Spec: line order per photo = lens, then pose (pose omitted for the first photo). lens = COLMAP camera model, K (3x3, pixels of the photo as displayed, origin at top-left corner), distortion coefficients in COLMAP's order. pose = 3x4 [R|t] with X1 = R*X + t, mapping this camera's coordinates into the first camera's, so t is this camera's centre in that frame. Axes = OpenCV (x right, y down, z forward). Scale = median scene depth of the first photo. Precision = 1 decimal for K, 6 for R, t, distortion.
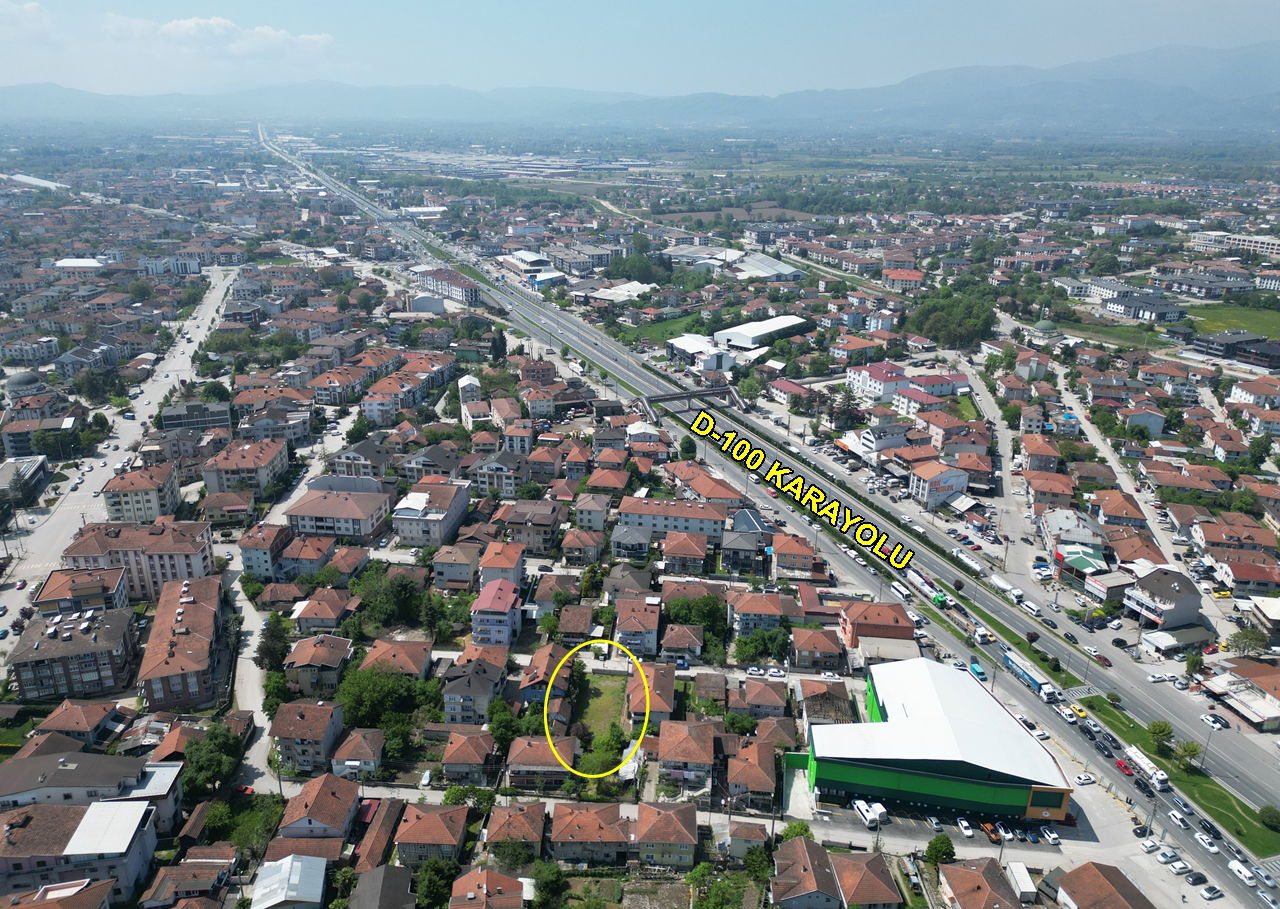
lens RADIAL K [[883.3, 0, 640.0], [0, 883.3, 454.5], [0, 0, 1]] dist [0.094707, -0.096473]
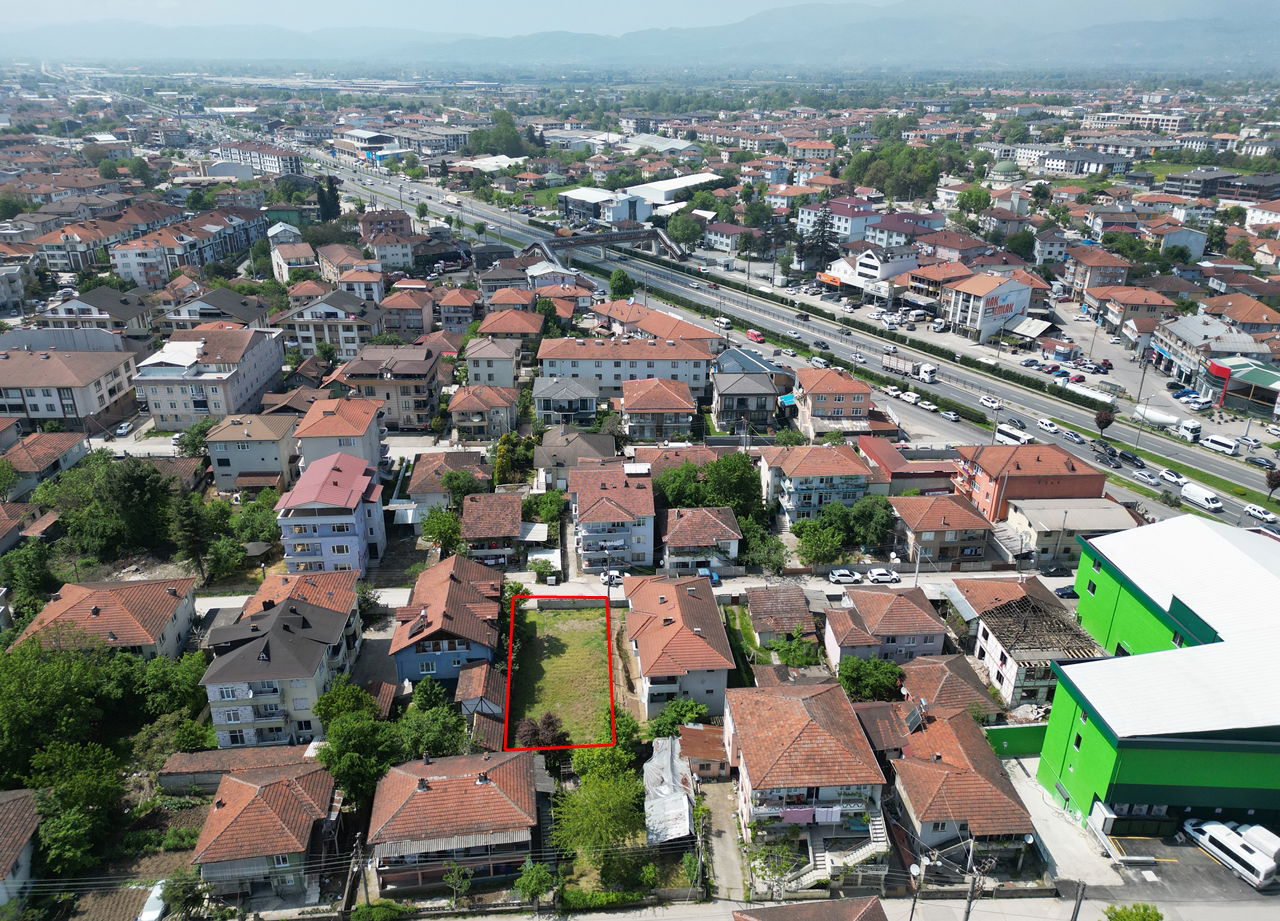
lens RADIAL K [[885.7, 0, 637.3], [0, 885.7, 454.4], [0, 0, 1]] dist [0.091533, -0.097145]
pose [[0.987300, -0.070767, 0.142237, -0.050308], [0.063693, 0.996524, 0.053689, 0.106876], [-0.145542, -0.043947, 0.988376, 0.393733]]
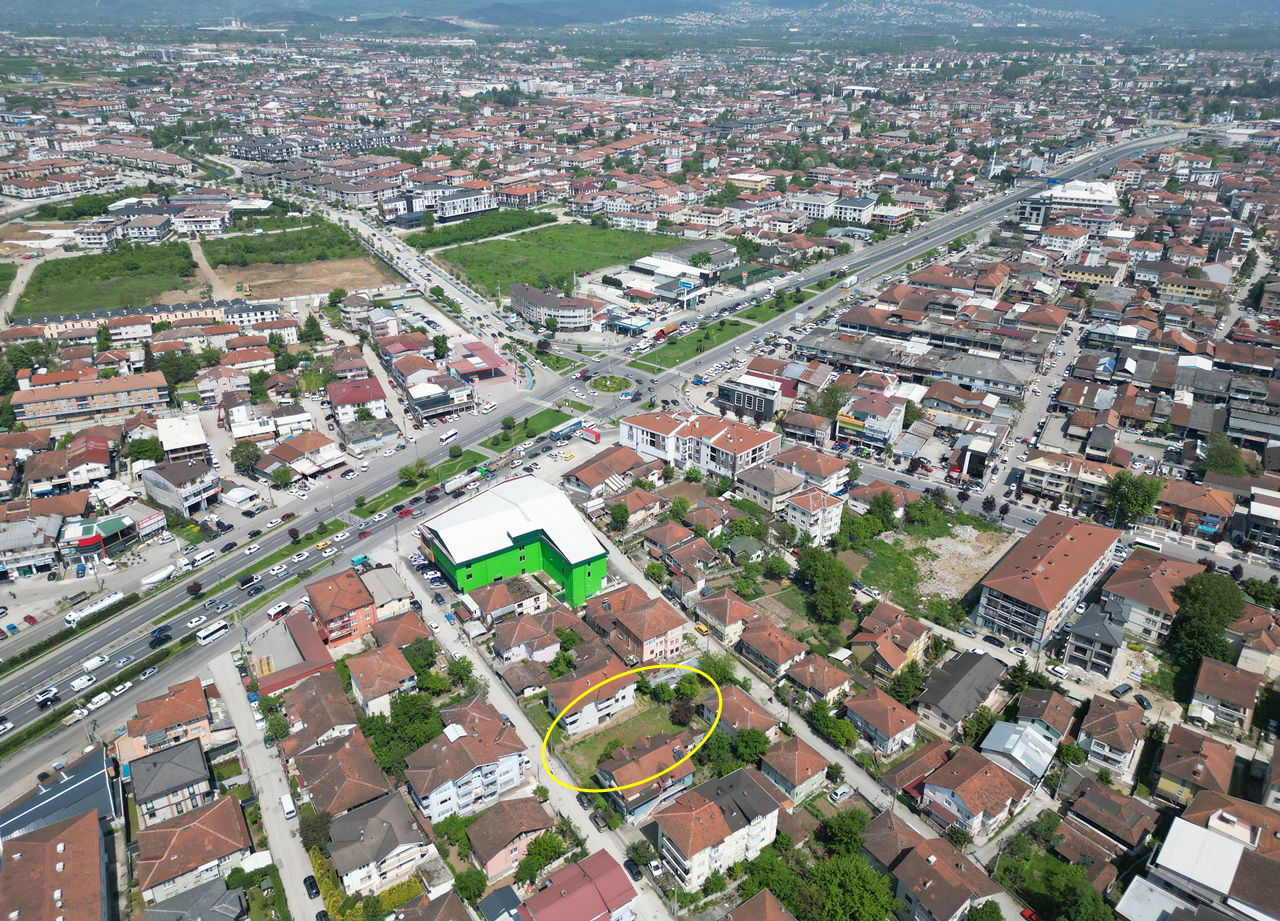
lens RADIAL K [[885.7, 0, 637.3], [0, 885.7, 454.4], [0, 0, 1]] dist [0.091533, -0.097145]
pose [[-0.623113, -0.369855, 0.689157, -0.404344], [0.265199, 0.729018, 0.631033, -0.339918], [-0.735798, 0.575969, -0.356175, 0.849960]]
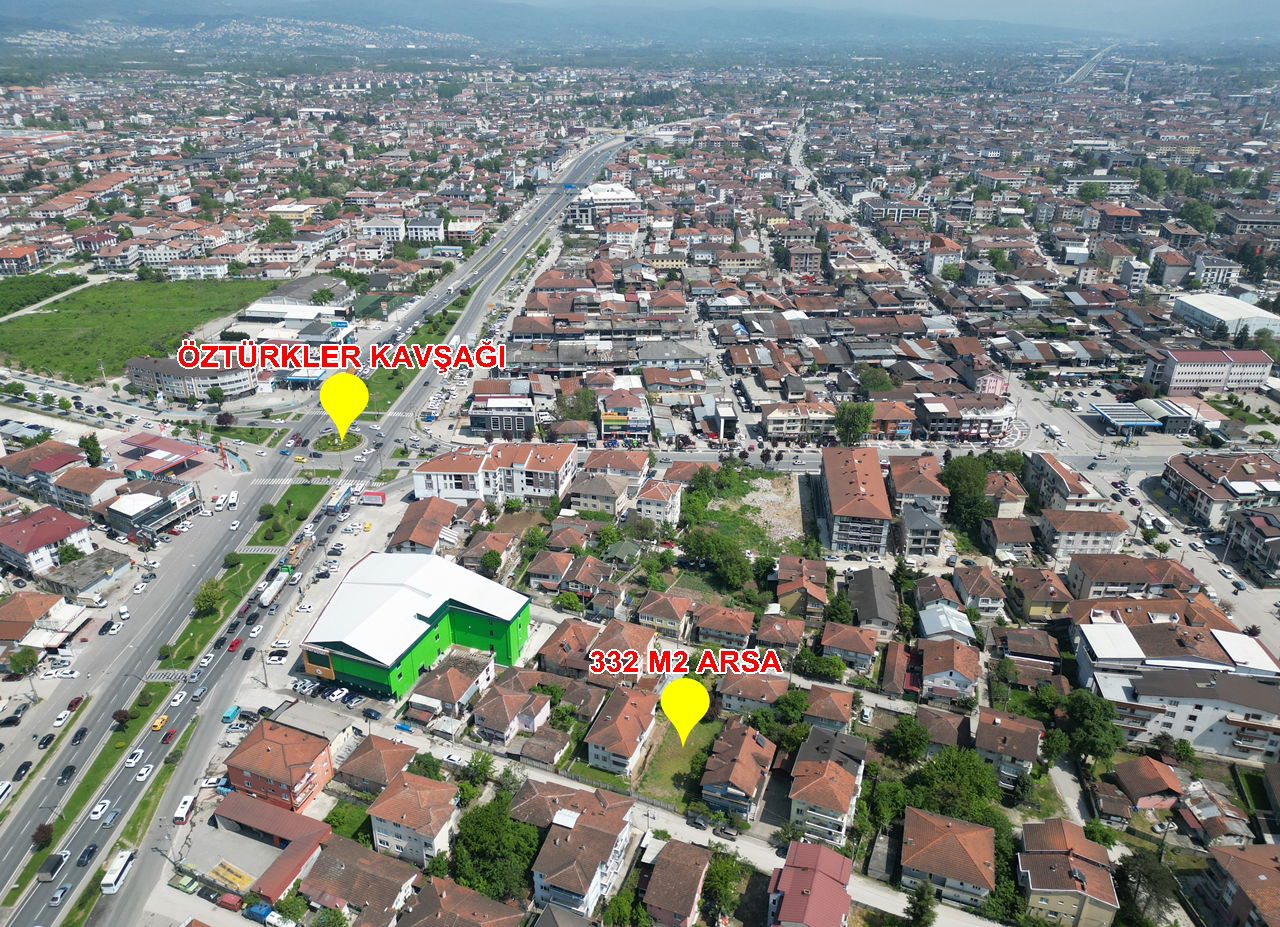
lens RADIAL K [[892.3, 0, 637.4], [0, 892.3, 442.0], [0, 0, 1]] dist [0.107694, -0.120565]
pose [[-0.957905, -0.138220, 0.251621, -0.135509], [0.083803, 0.703667, 0.705570, -0.408872], [-0.274582, 0.696956, -0.662463, 1.027741]]
